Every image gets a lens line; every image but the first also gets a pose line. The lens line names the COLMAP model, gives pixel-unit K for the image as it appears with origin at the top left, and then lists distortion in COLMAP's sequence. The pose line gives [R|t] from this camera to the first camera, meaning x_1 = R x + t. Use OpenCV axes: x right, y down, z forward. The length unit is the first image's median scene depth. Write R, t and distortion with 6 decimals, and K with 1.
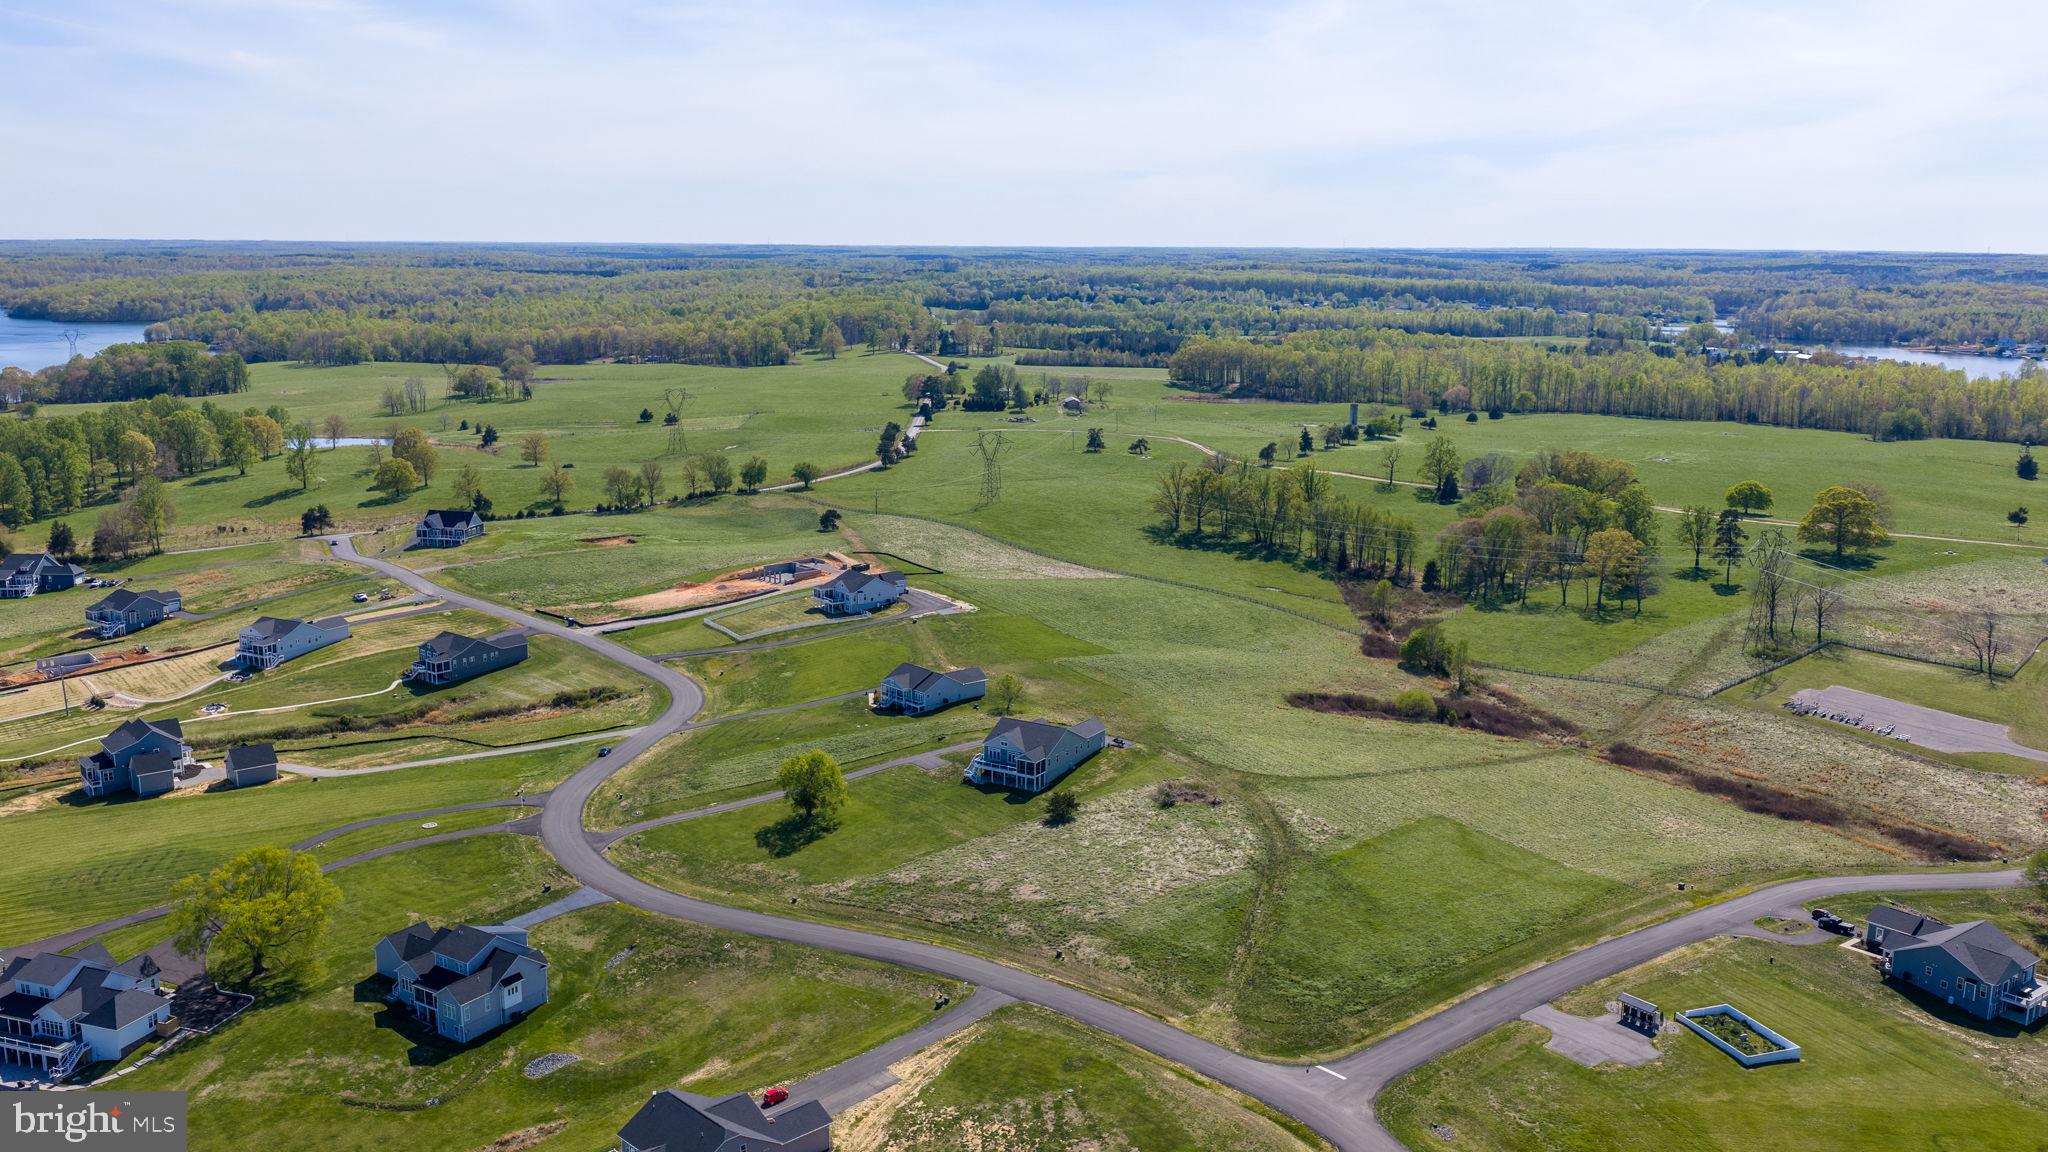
lens RADIAL K [[1694.4, 0, 1026.8], [0, 1694.4, 579.8], [0, 0, 1]] dist [0.028444, -0.062178]
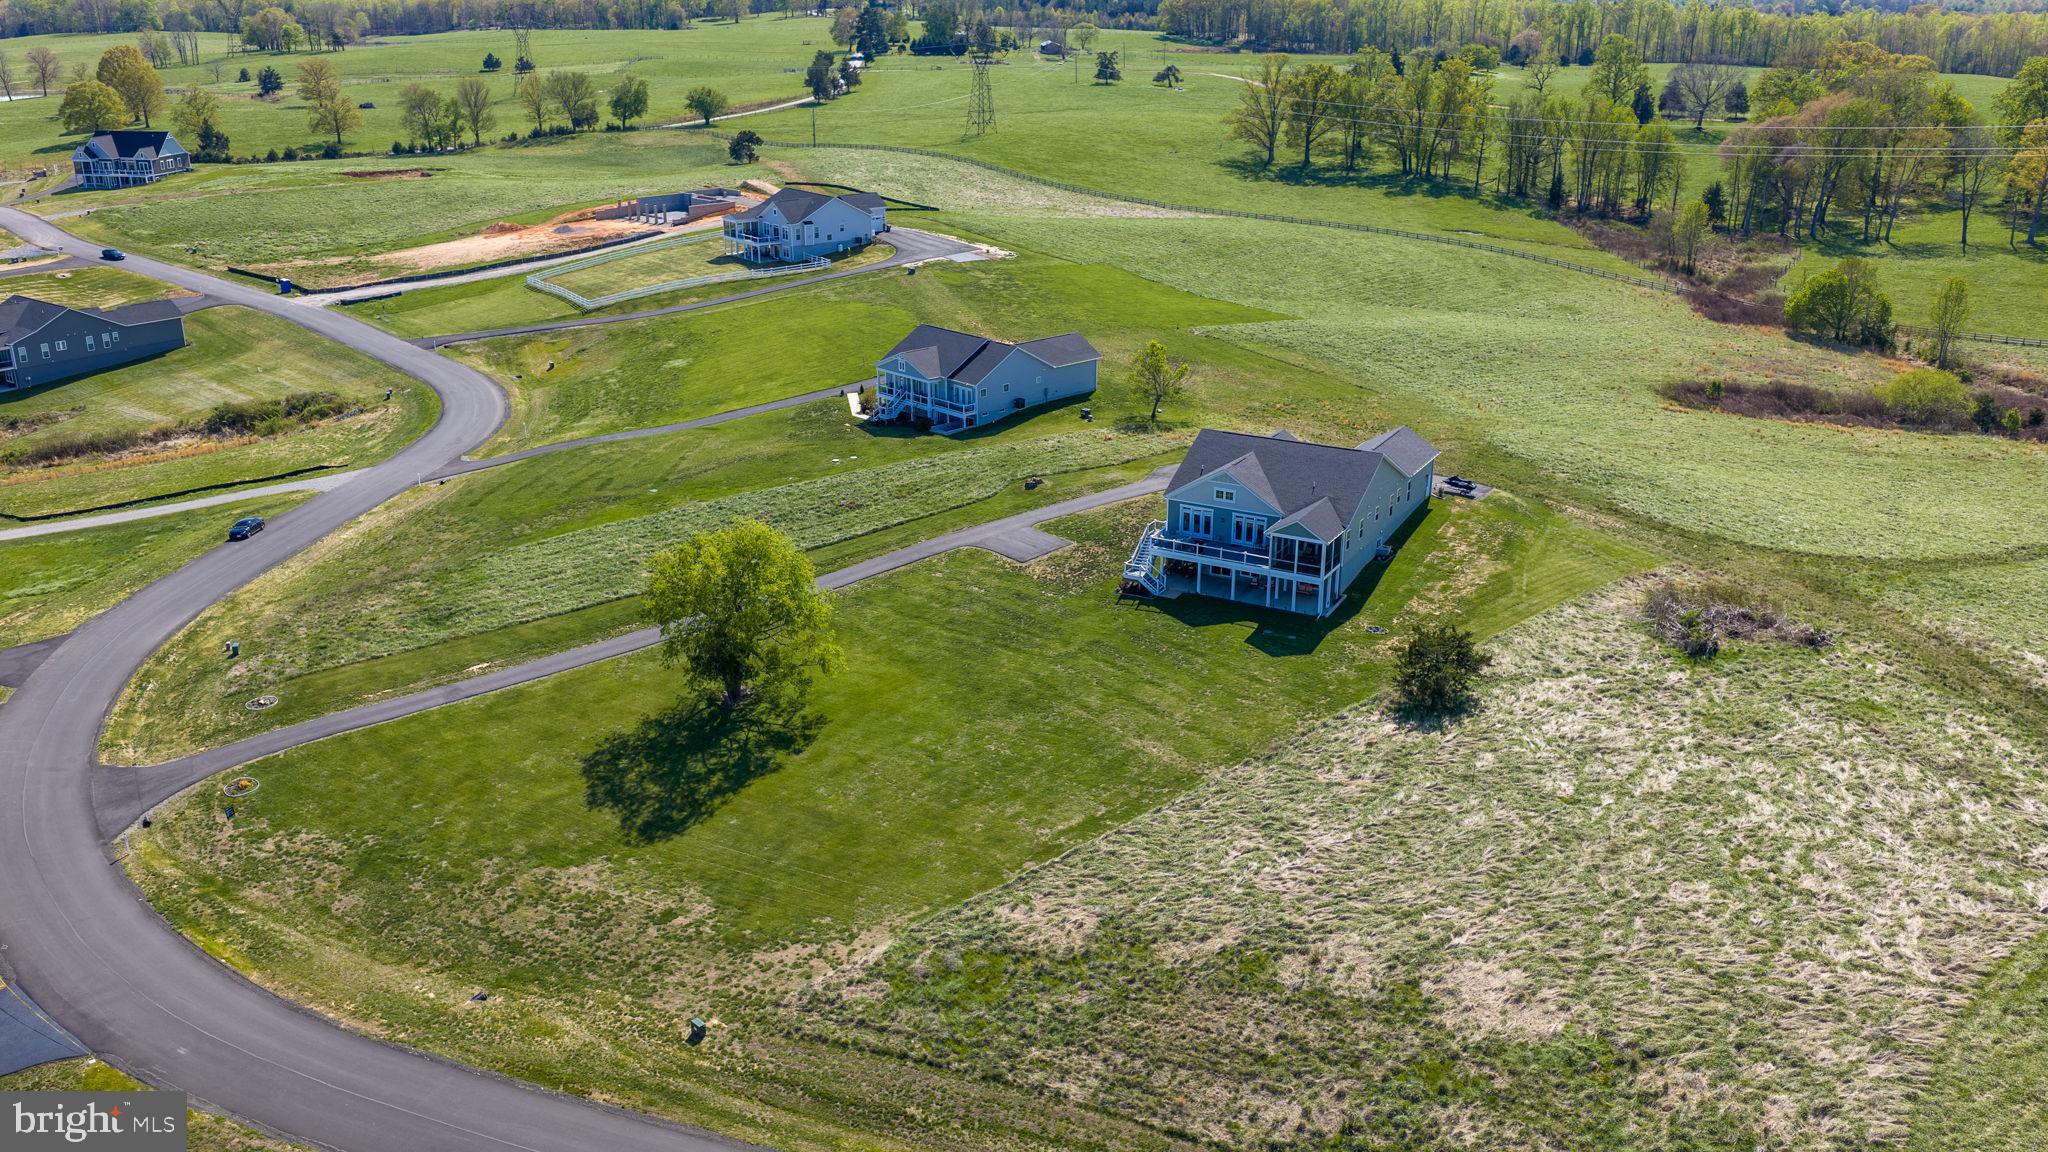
lens RADIAL K [[1694.4, 0, 1026.8], [0, 1694.4, 579.8], [0, 0, 1]] dist [0.028444, -0.062178]
pose [[0.998696, -0.020887, 0.046583, -0.055321], [0.013592, 0.988326, 0.151749, 0.039526], [-0.049209, -0.150918, 0.987321, 0.432145]]
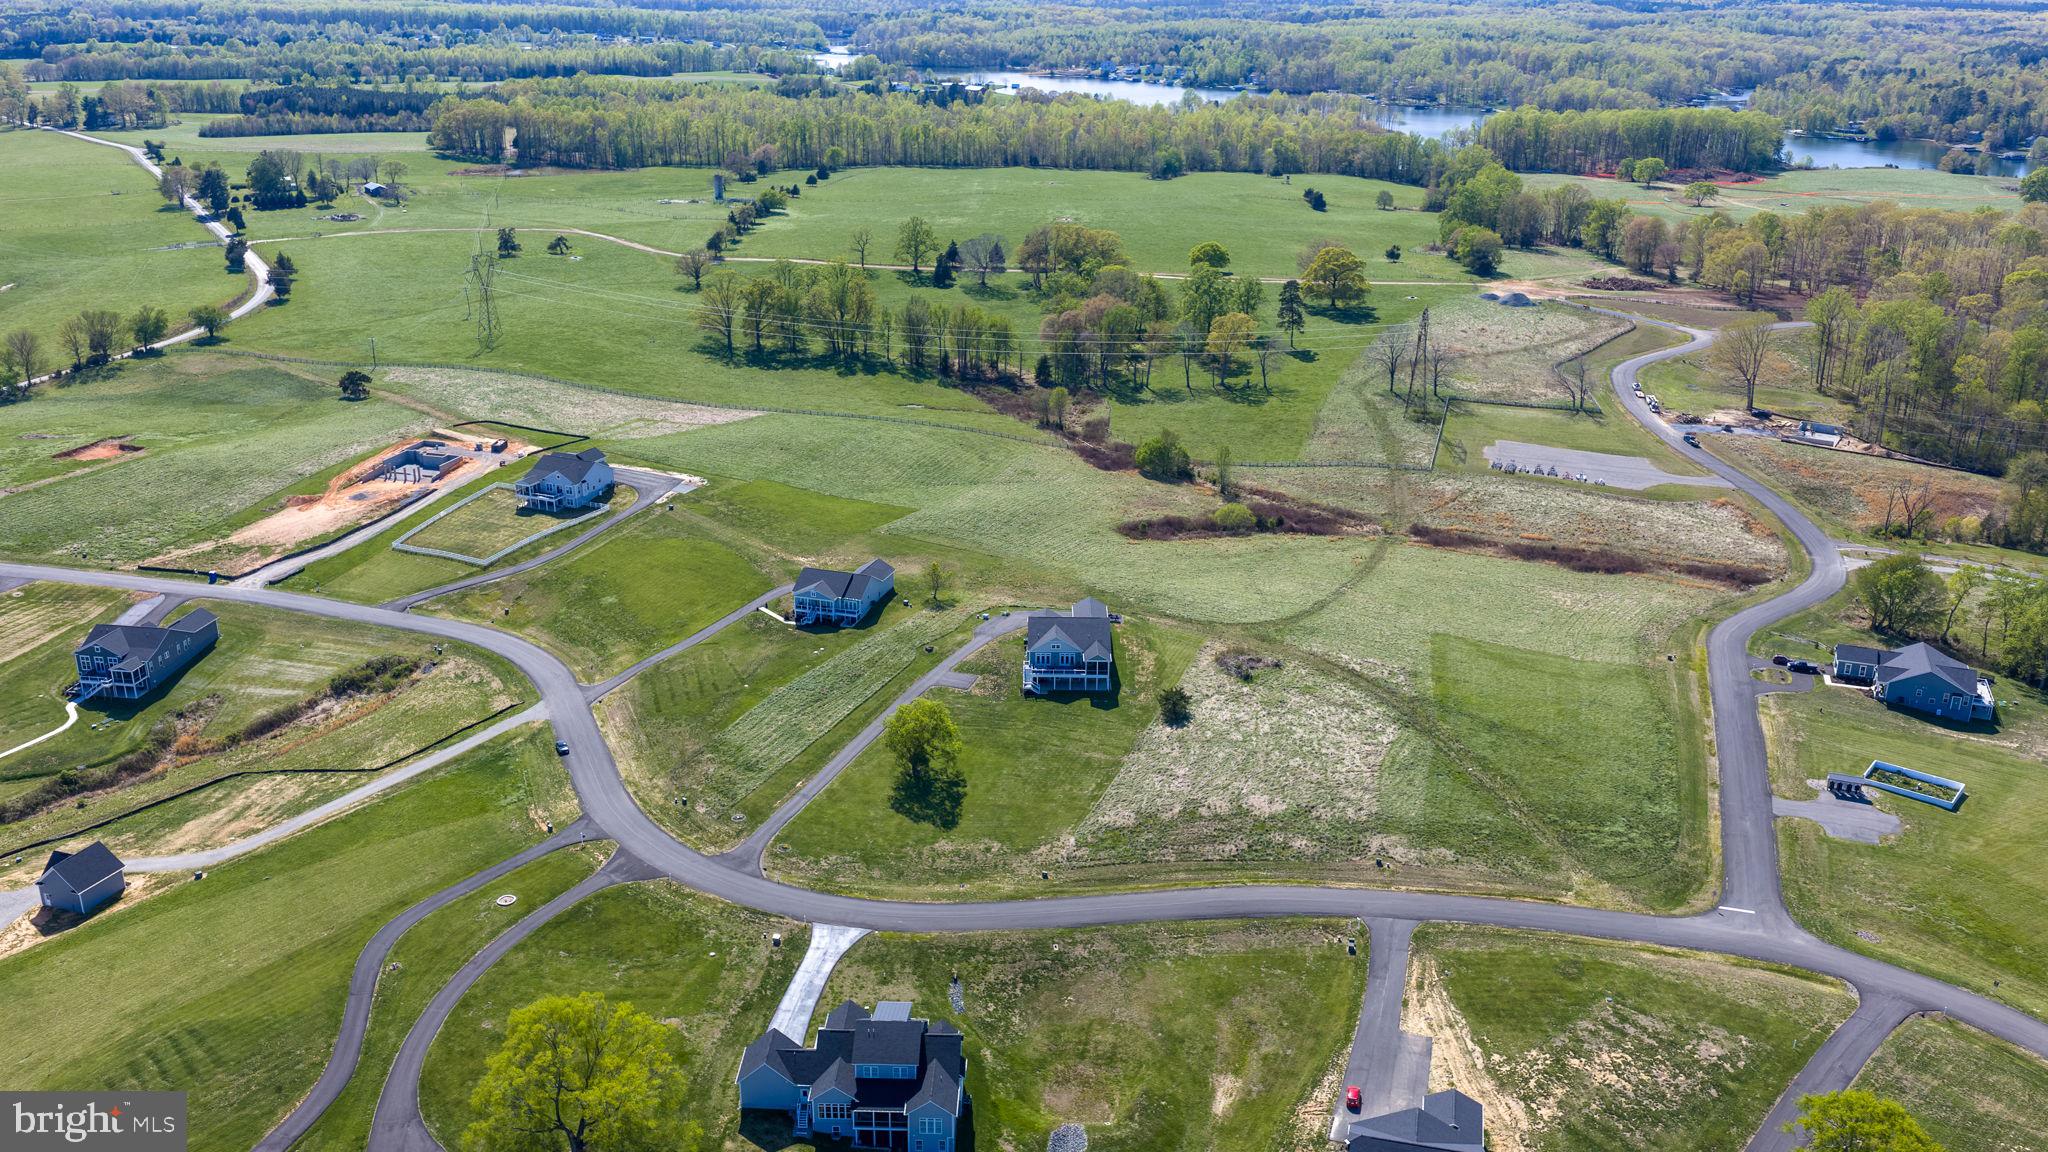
lens RADIAL K [[1694.4, 0, 1026.8], [0, 1694.4, 579.8], [0, 0, 1]] dist [0.028444, -0.062178]
pose [[0.850484, -0.180646, 0.494008, -0.341251], [0.100604, 0.977704, 0.184321, -0.080027], [-0.516290, -0.107063, 0.849695, 0.154899]]
